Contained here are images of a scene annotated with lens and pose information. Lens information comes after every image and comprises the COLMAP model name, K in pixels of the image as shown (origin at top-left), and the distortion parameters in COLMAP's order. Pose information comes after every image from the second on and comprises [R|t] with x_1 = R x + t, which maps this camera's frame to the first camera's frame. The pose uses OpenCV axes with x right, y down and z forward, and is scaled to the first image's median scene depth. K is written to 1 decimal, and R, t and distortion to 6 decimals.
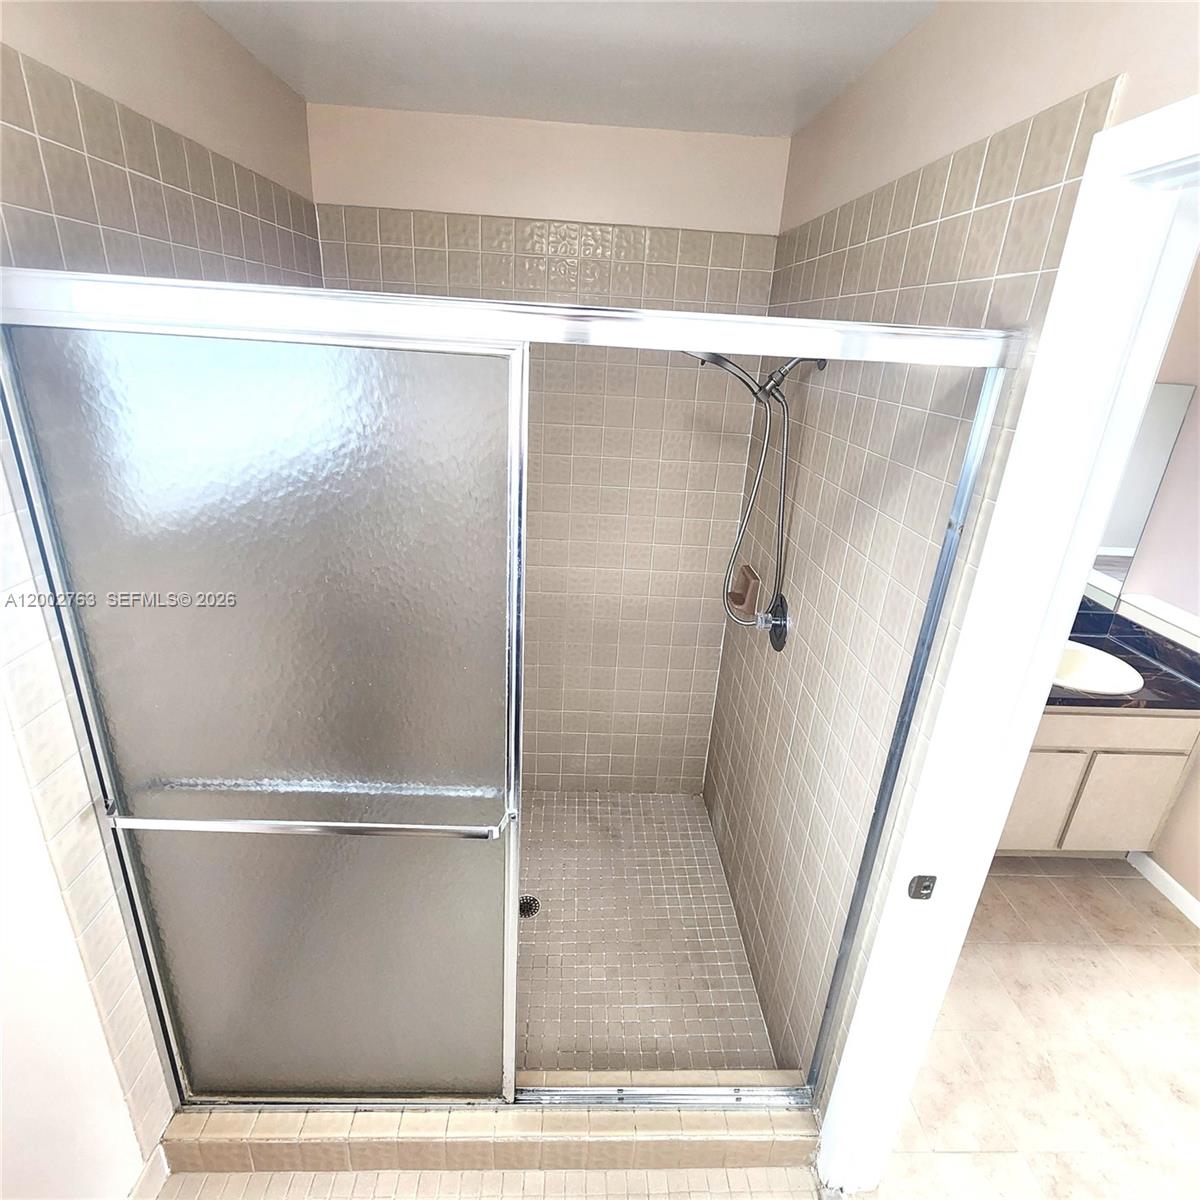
lens RADIAL K [[654.0, 0, 599.6], [0, 654.0, 587.1], [0, 0, 1]] dist [-0.000880, -0.001715]
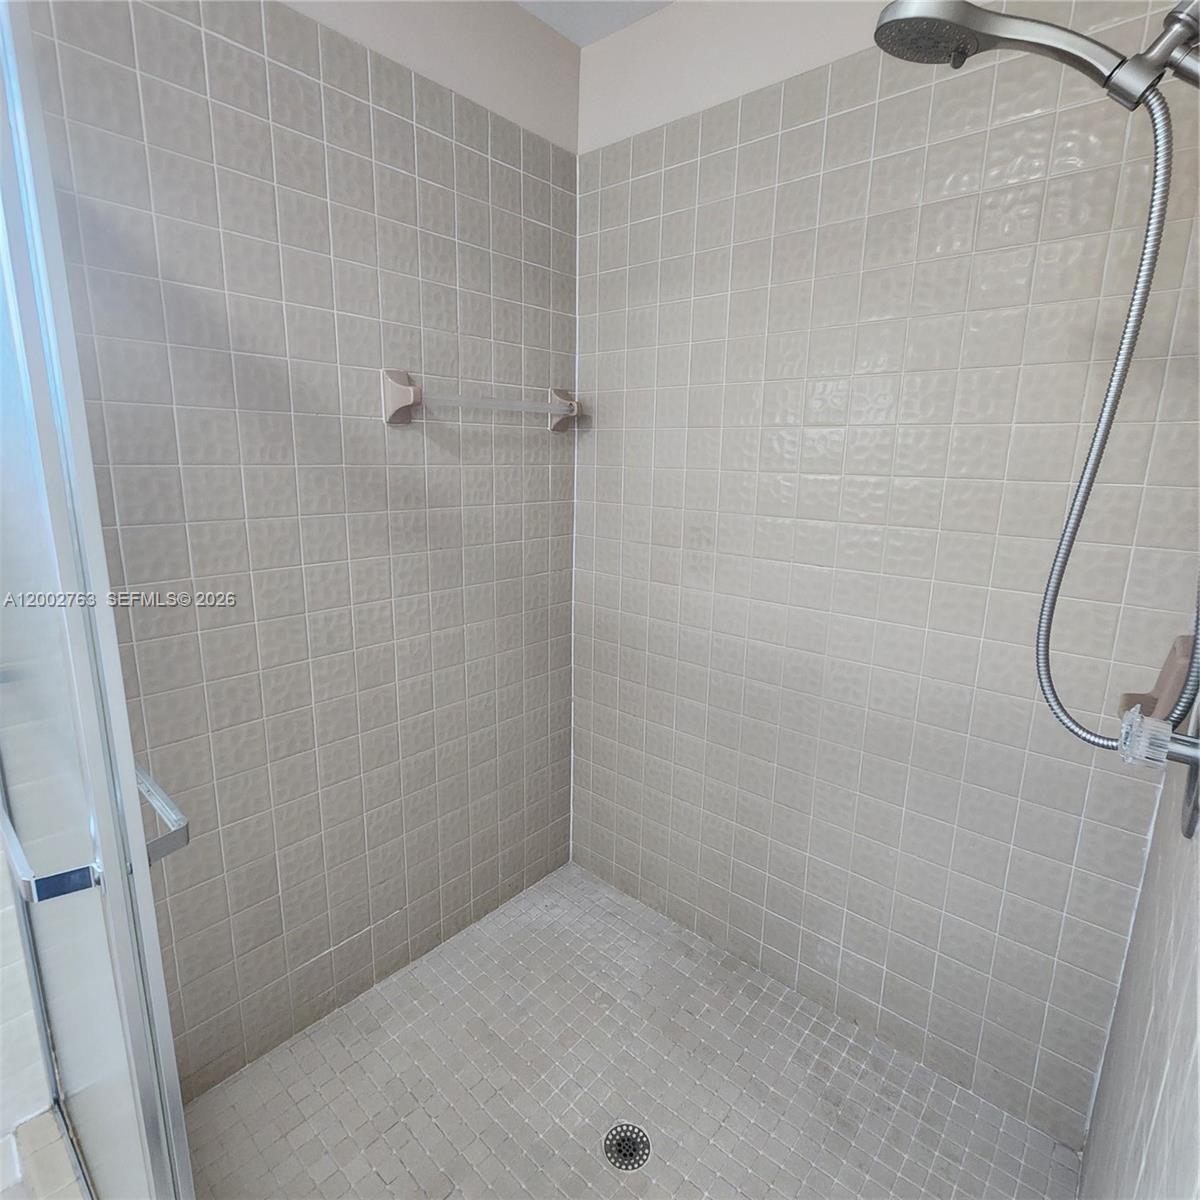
lens RADIAL K [[654.0, 0, 599.6], [0, 654.0, 587.1], [0, 0, 1]] dist [-0.000880, -0.001715]
pose [[0.733967, 0.100815, -0.671661, 0.198808], [-0.223946, 0.969541, -0.099194, 0.055201], [0.641203, 0.223221, 0.734188, 0.398421]]
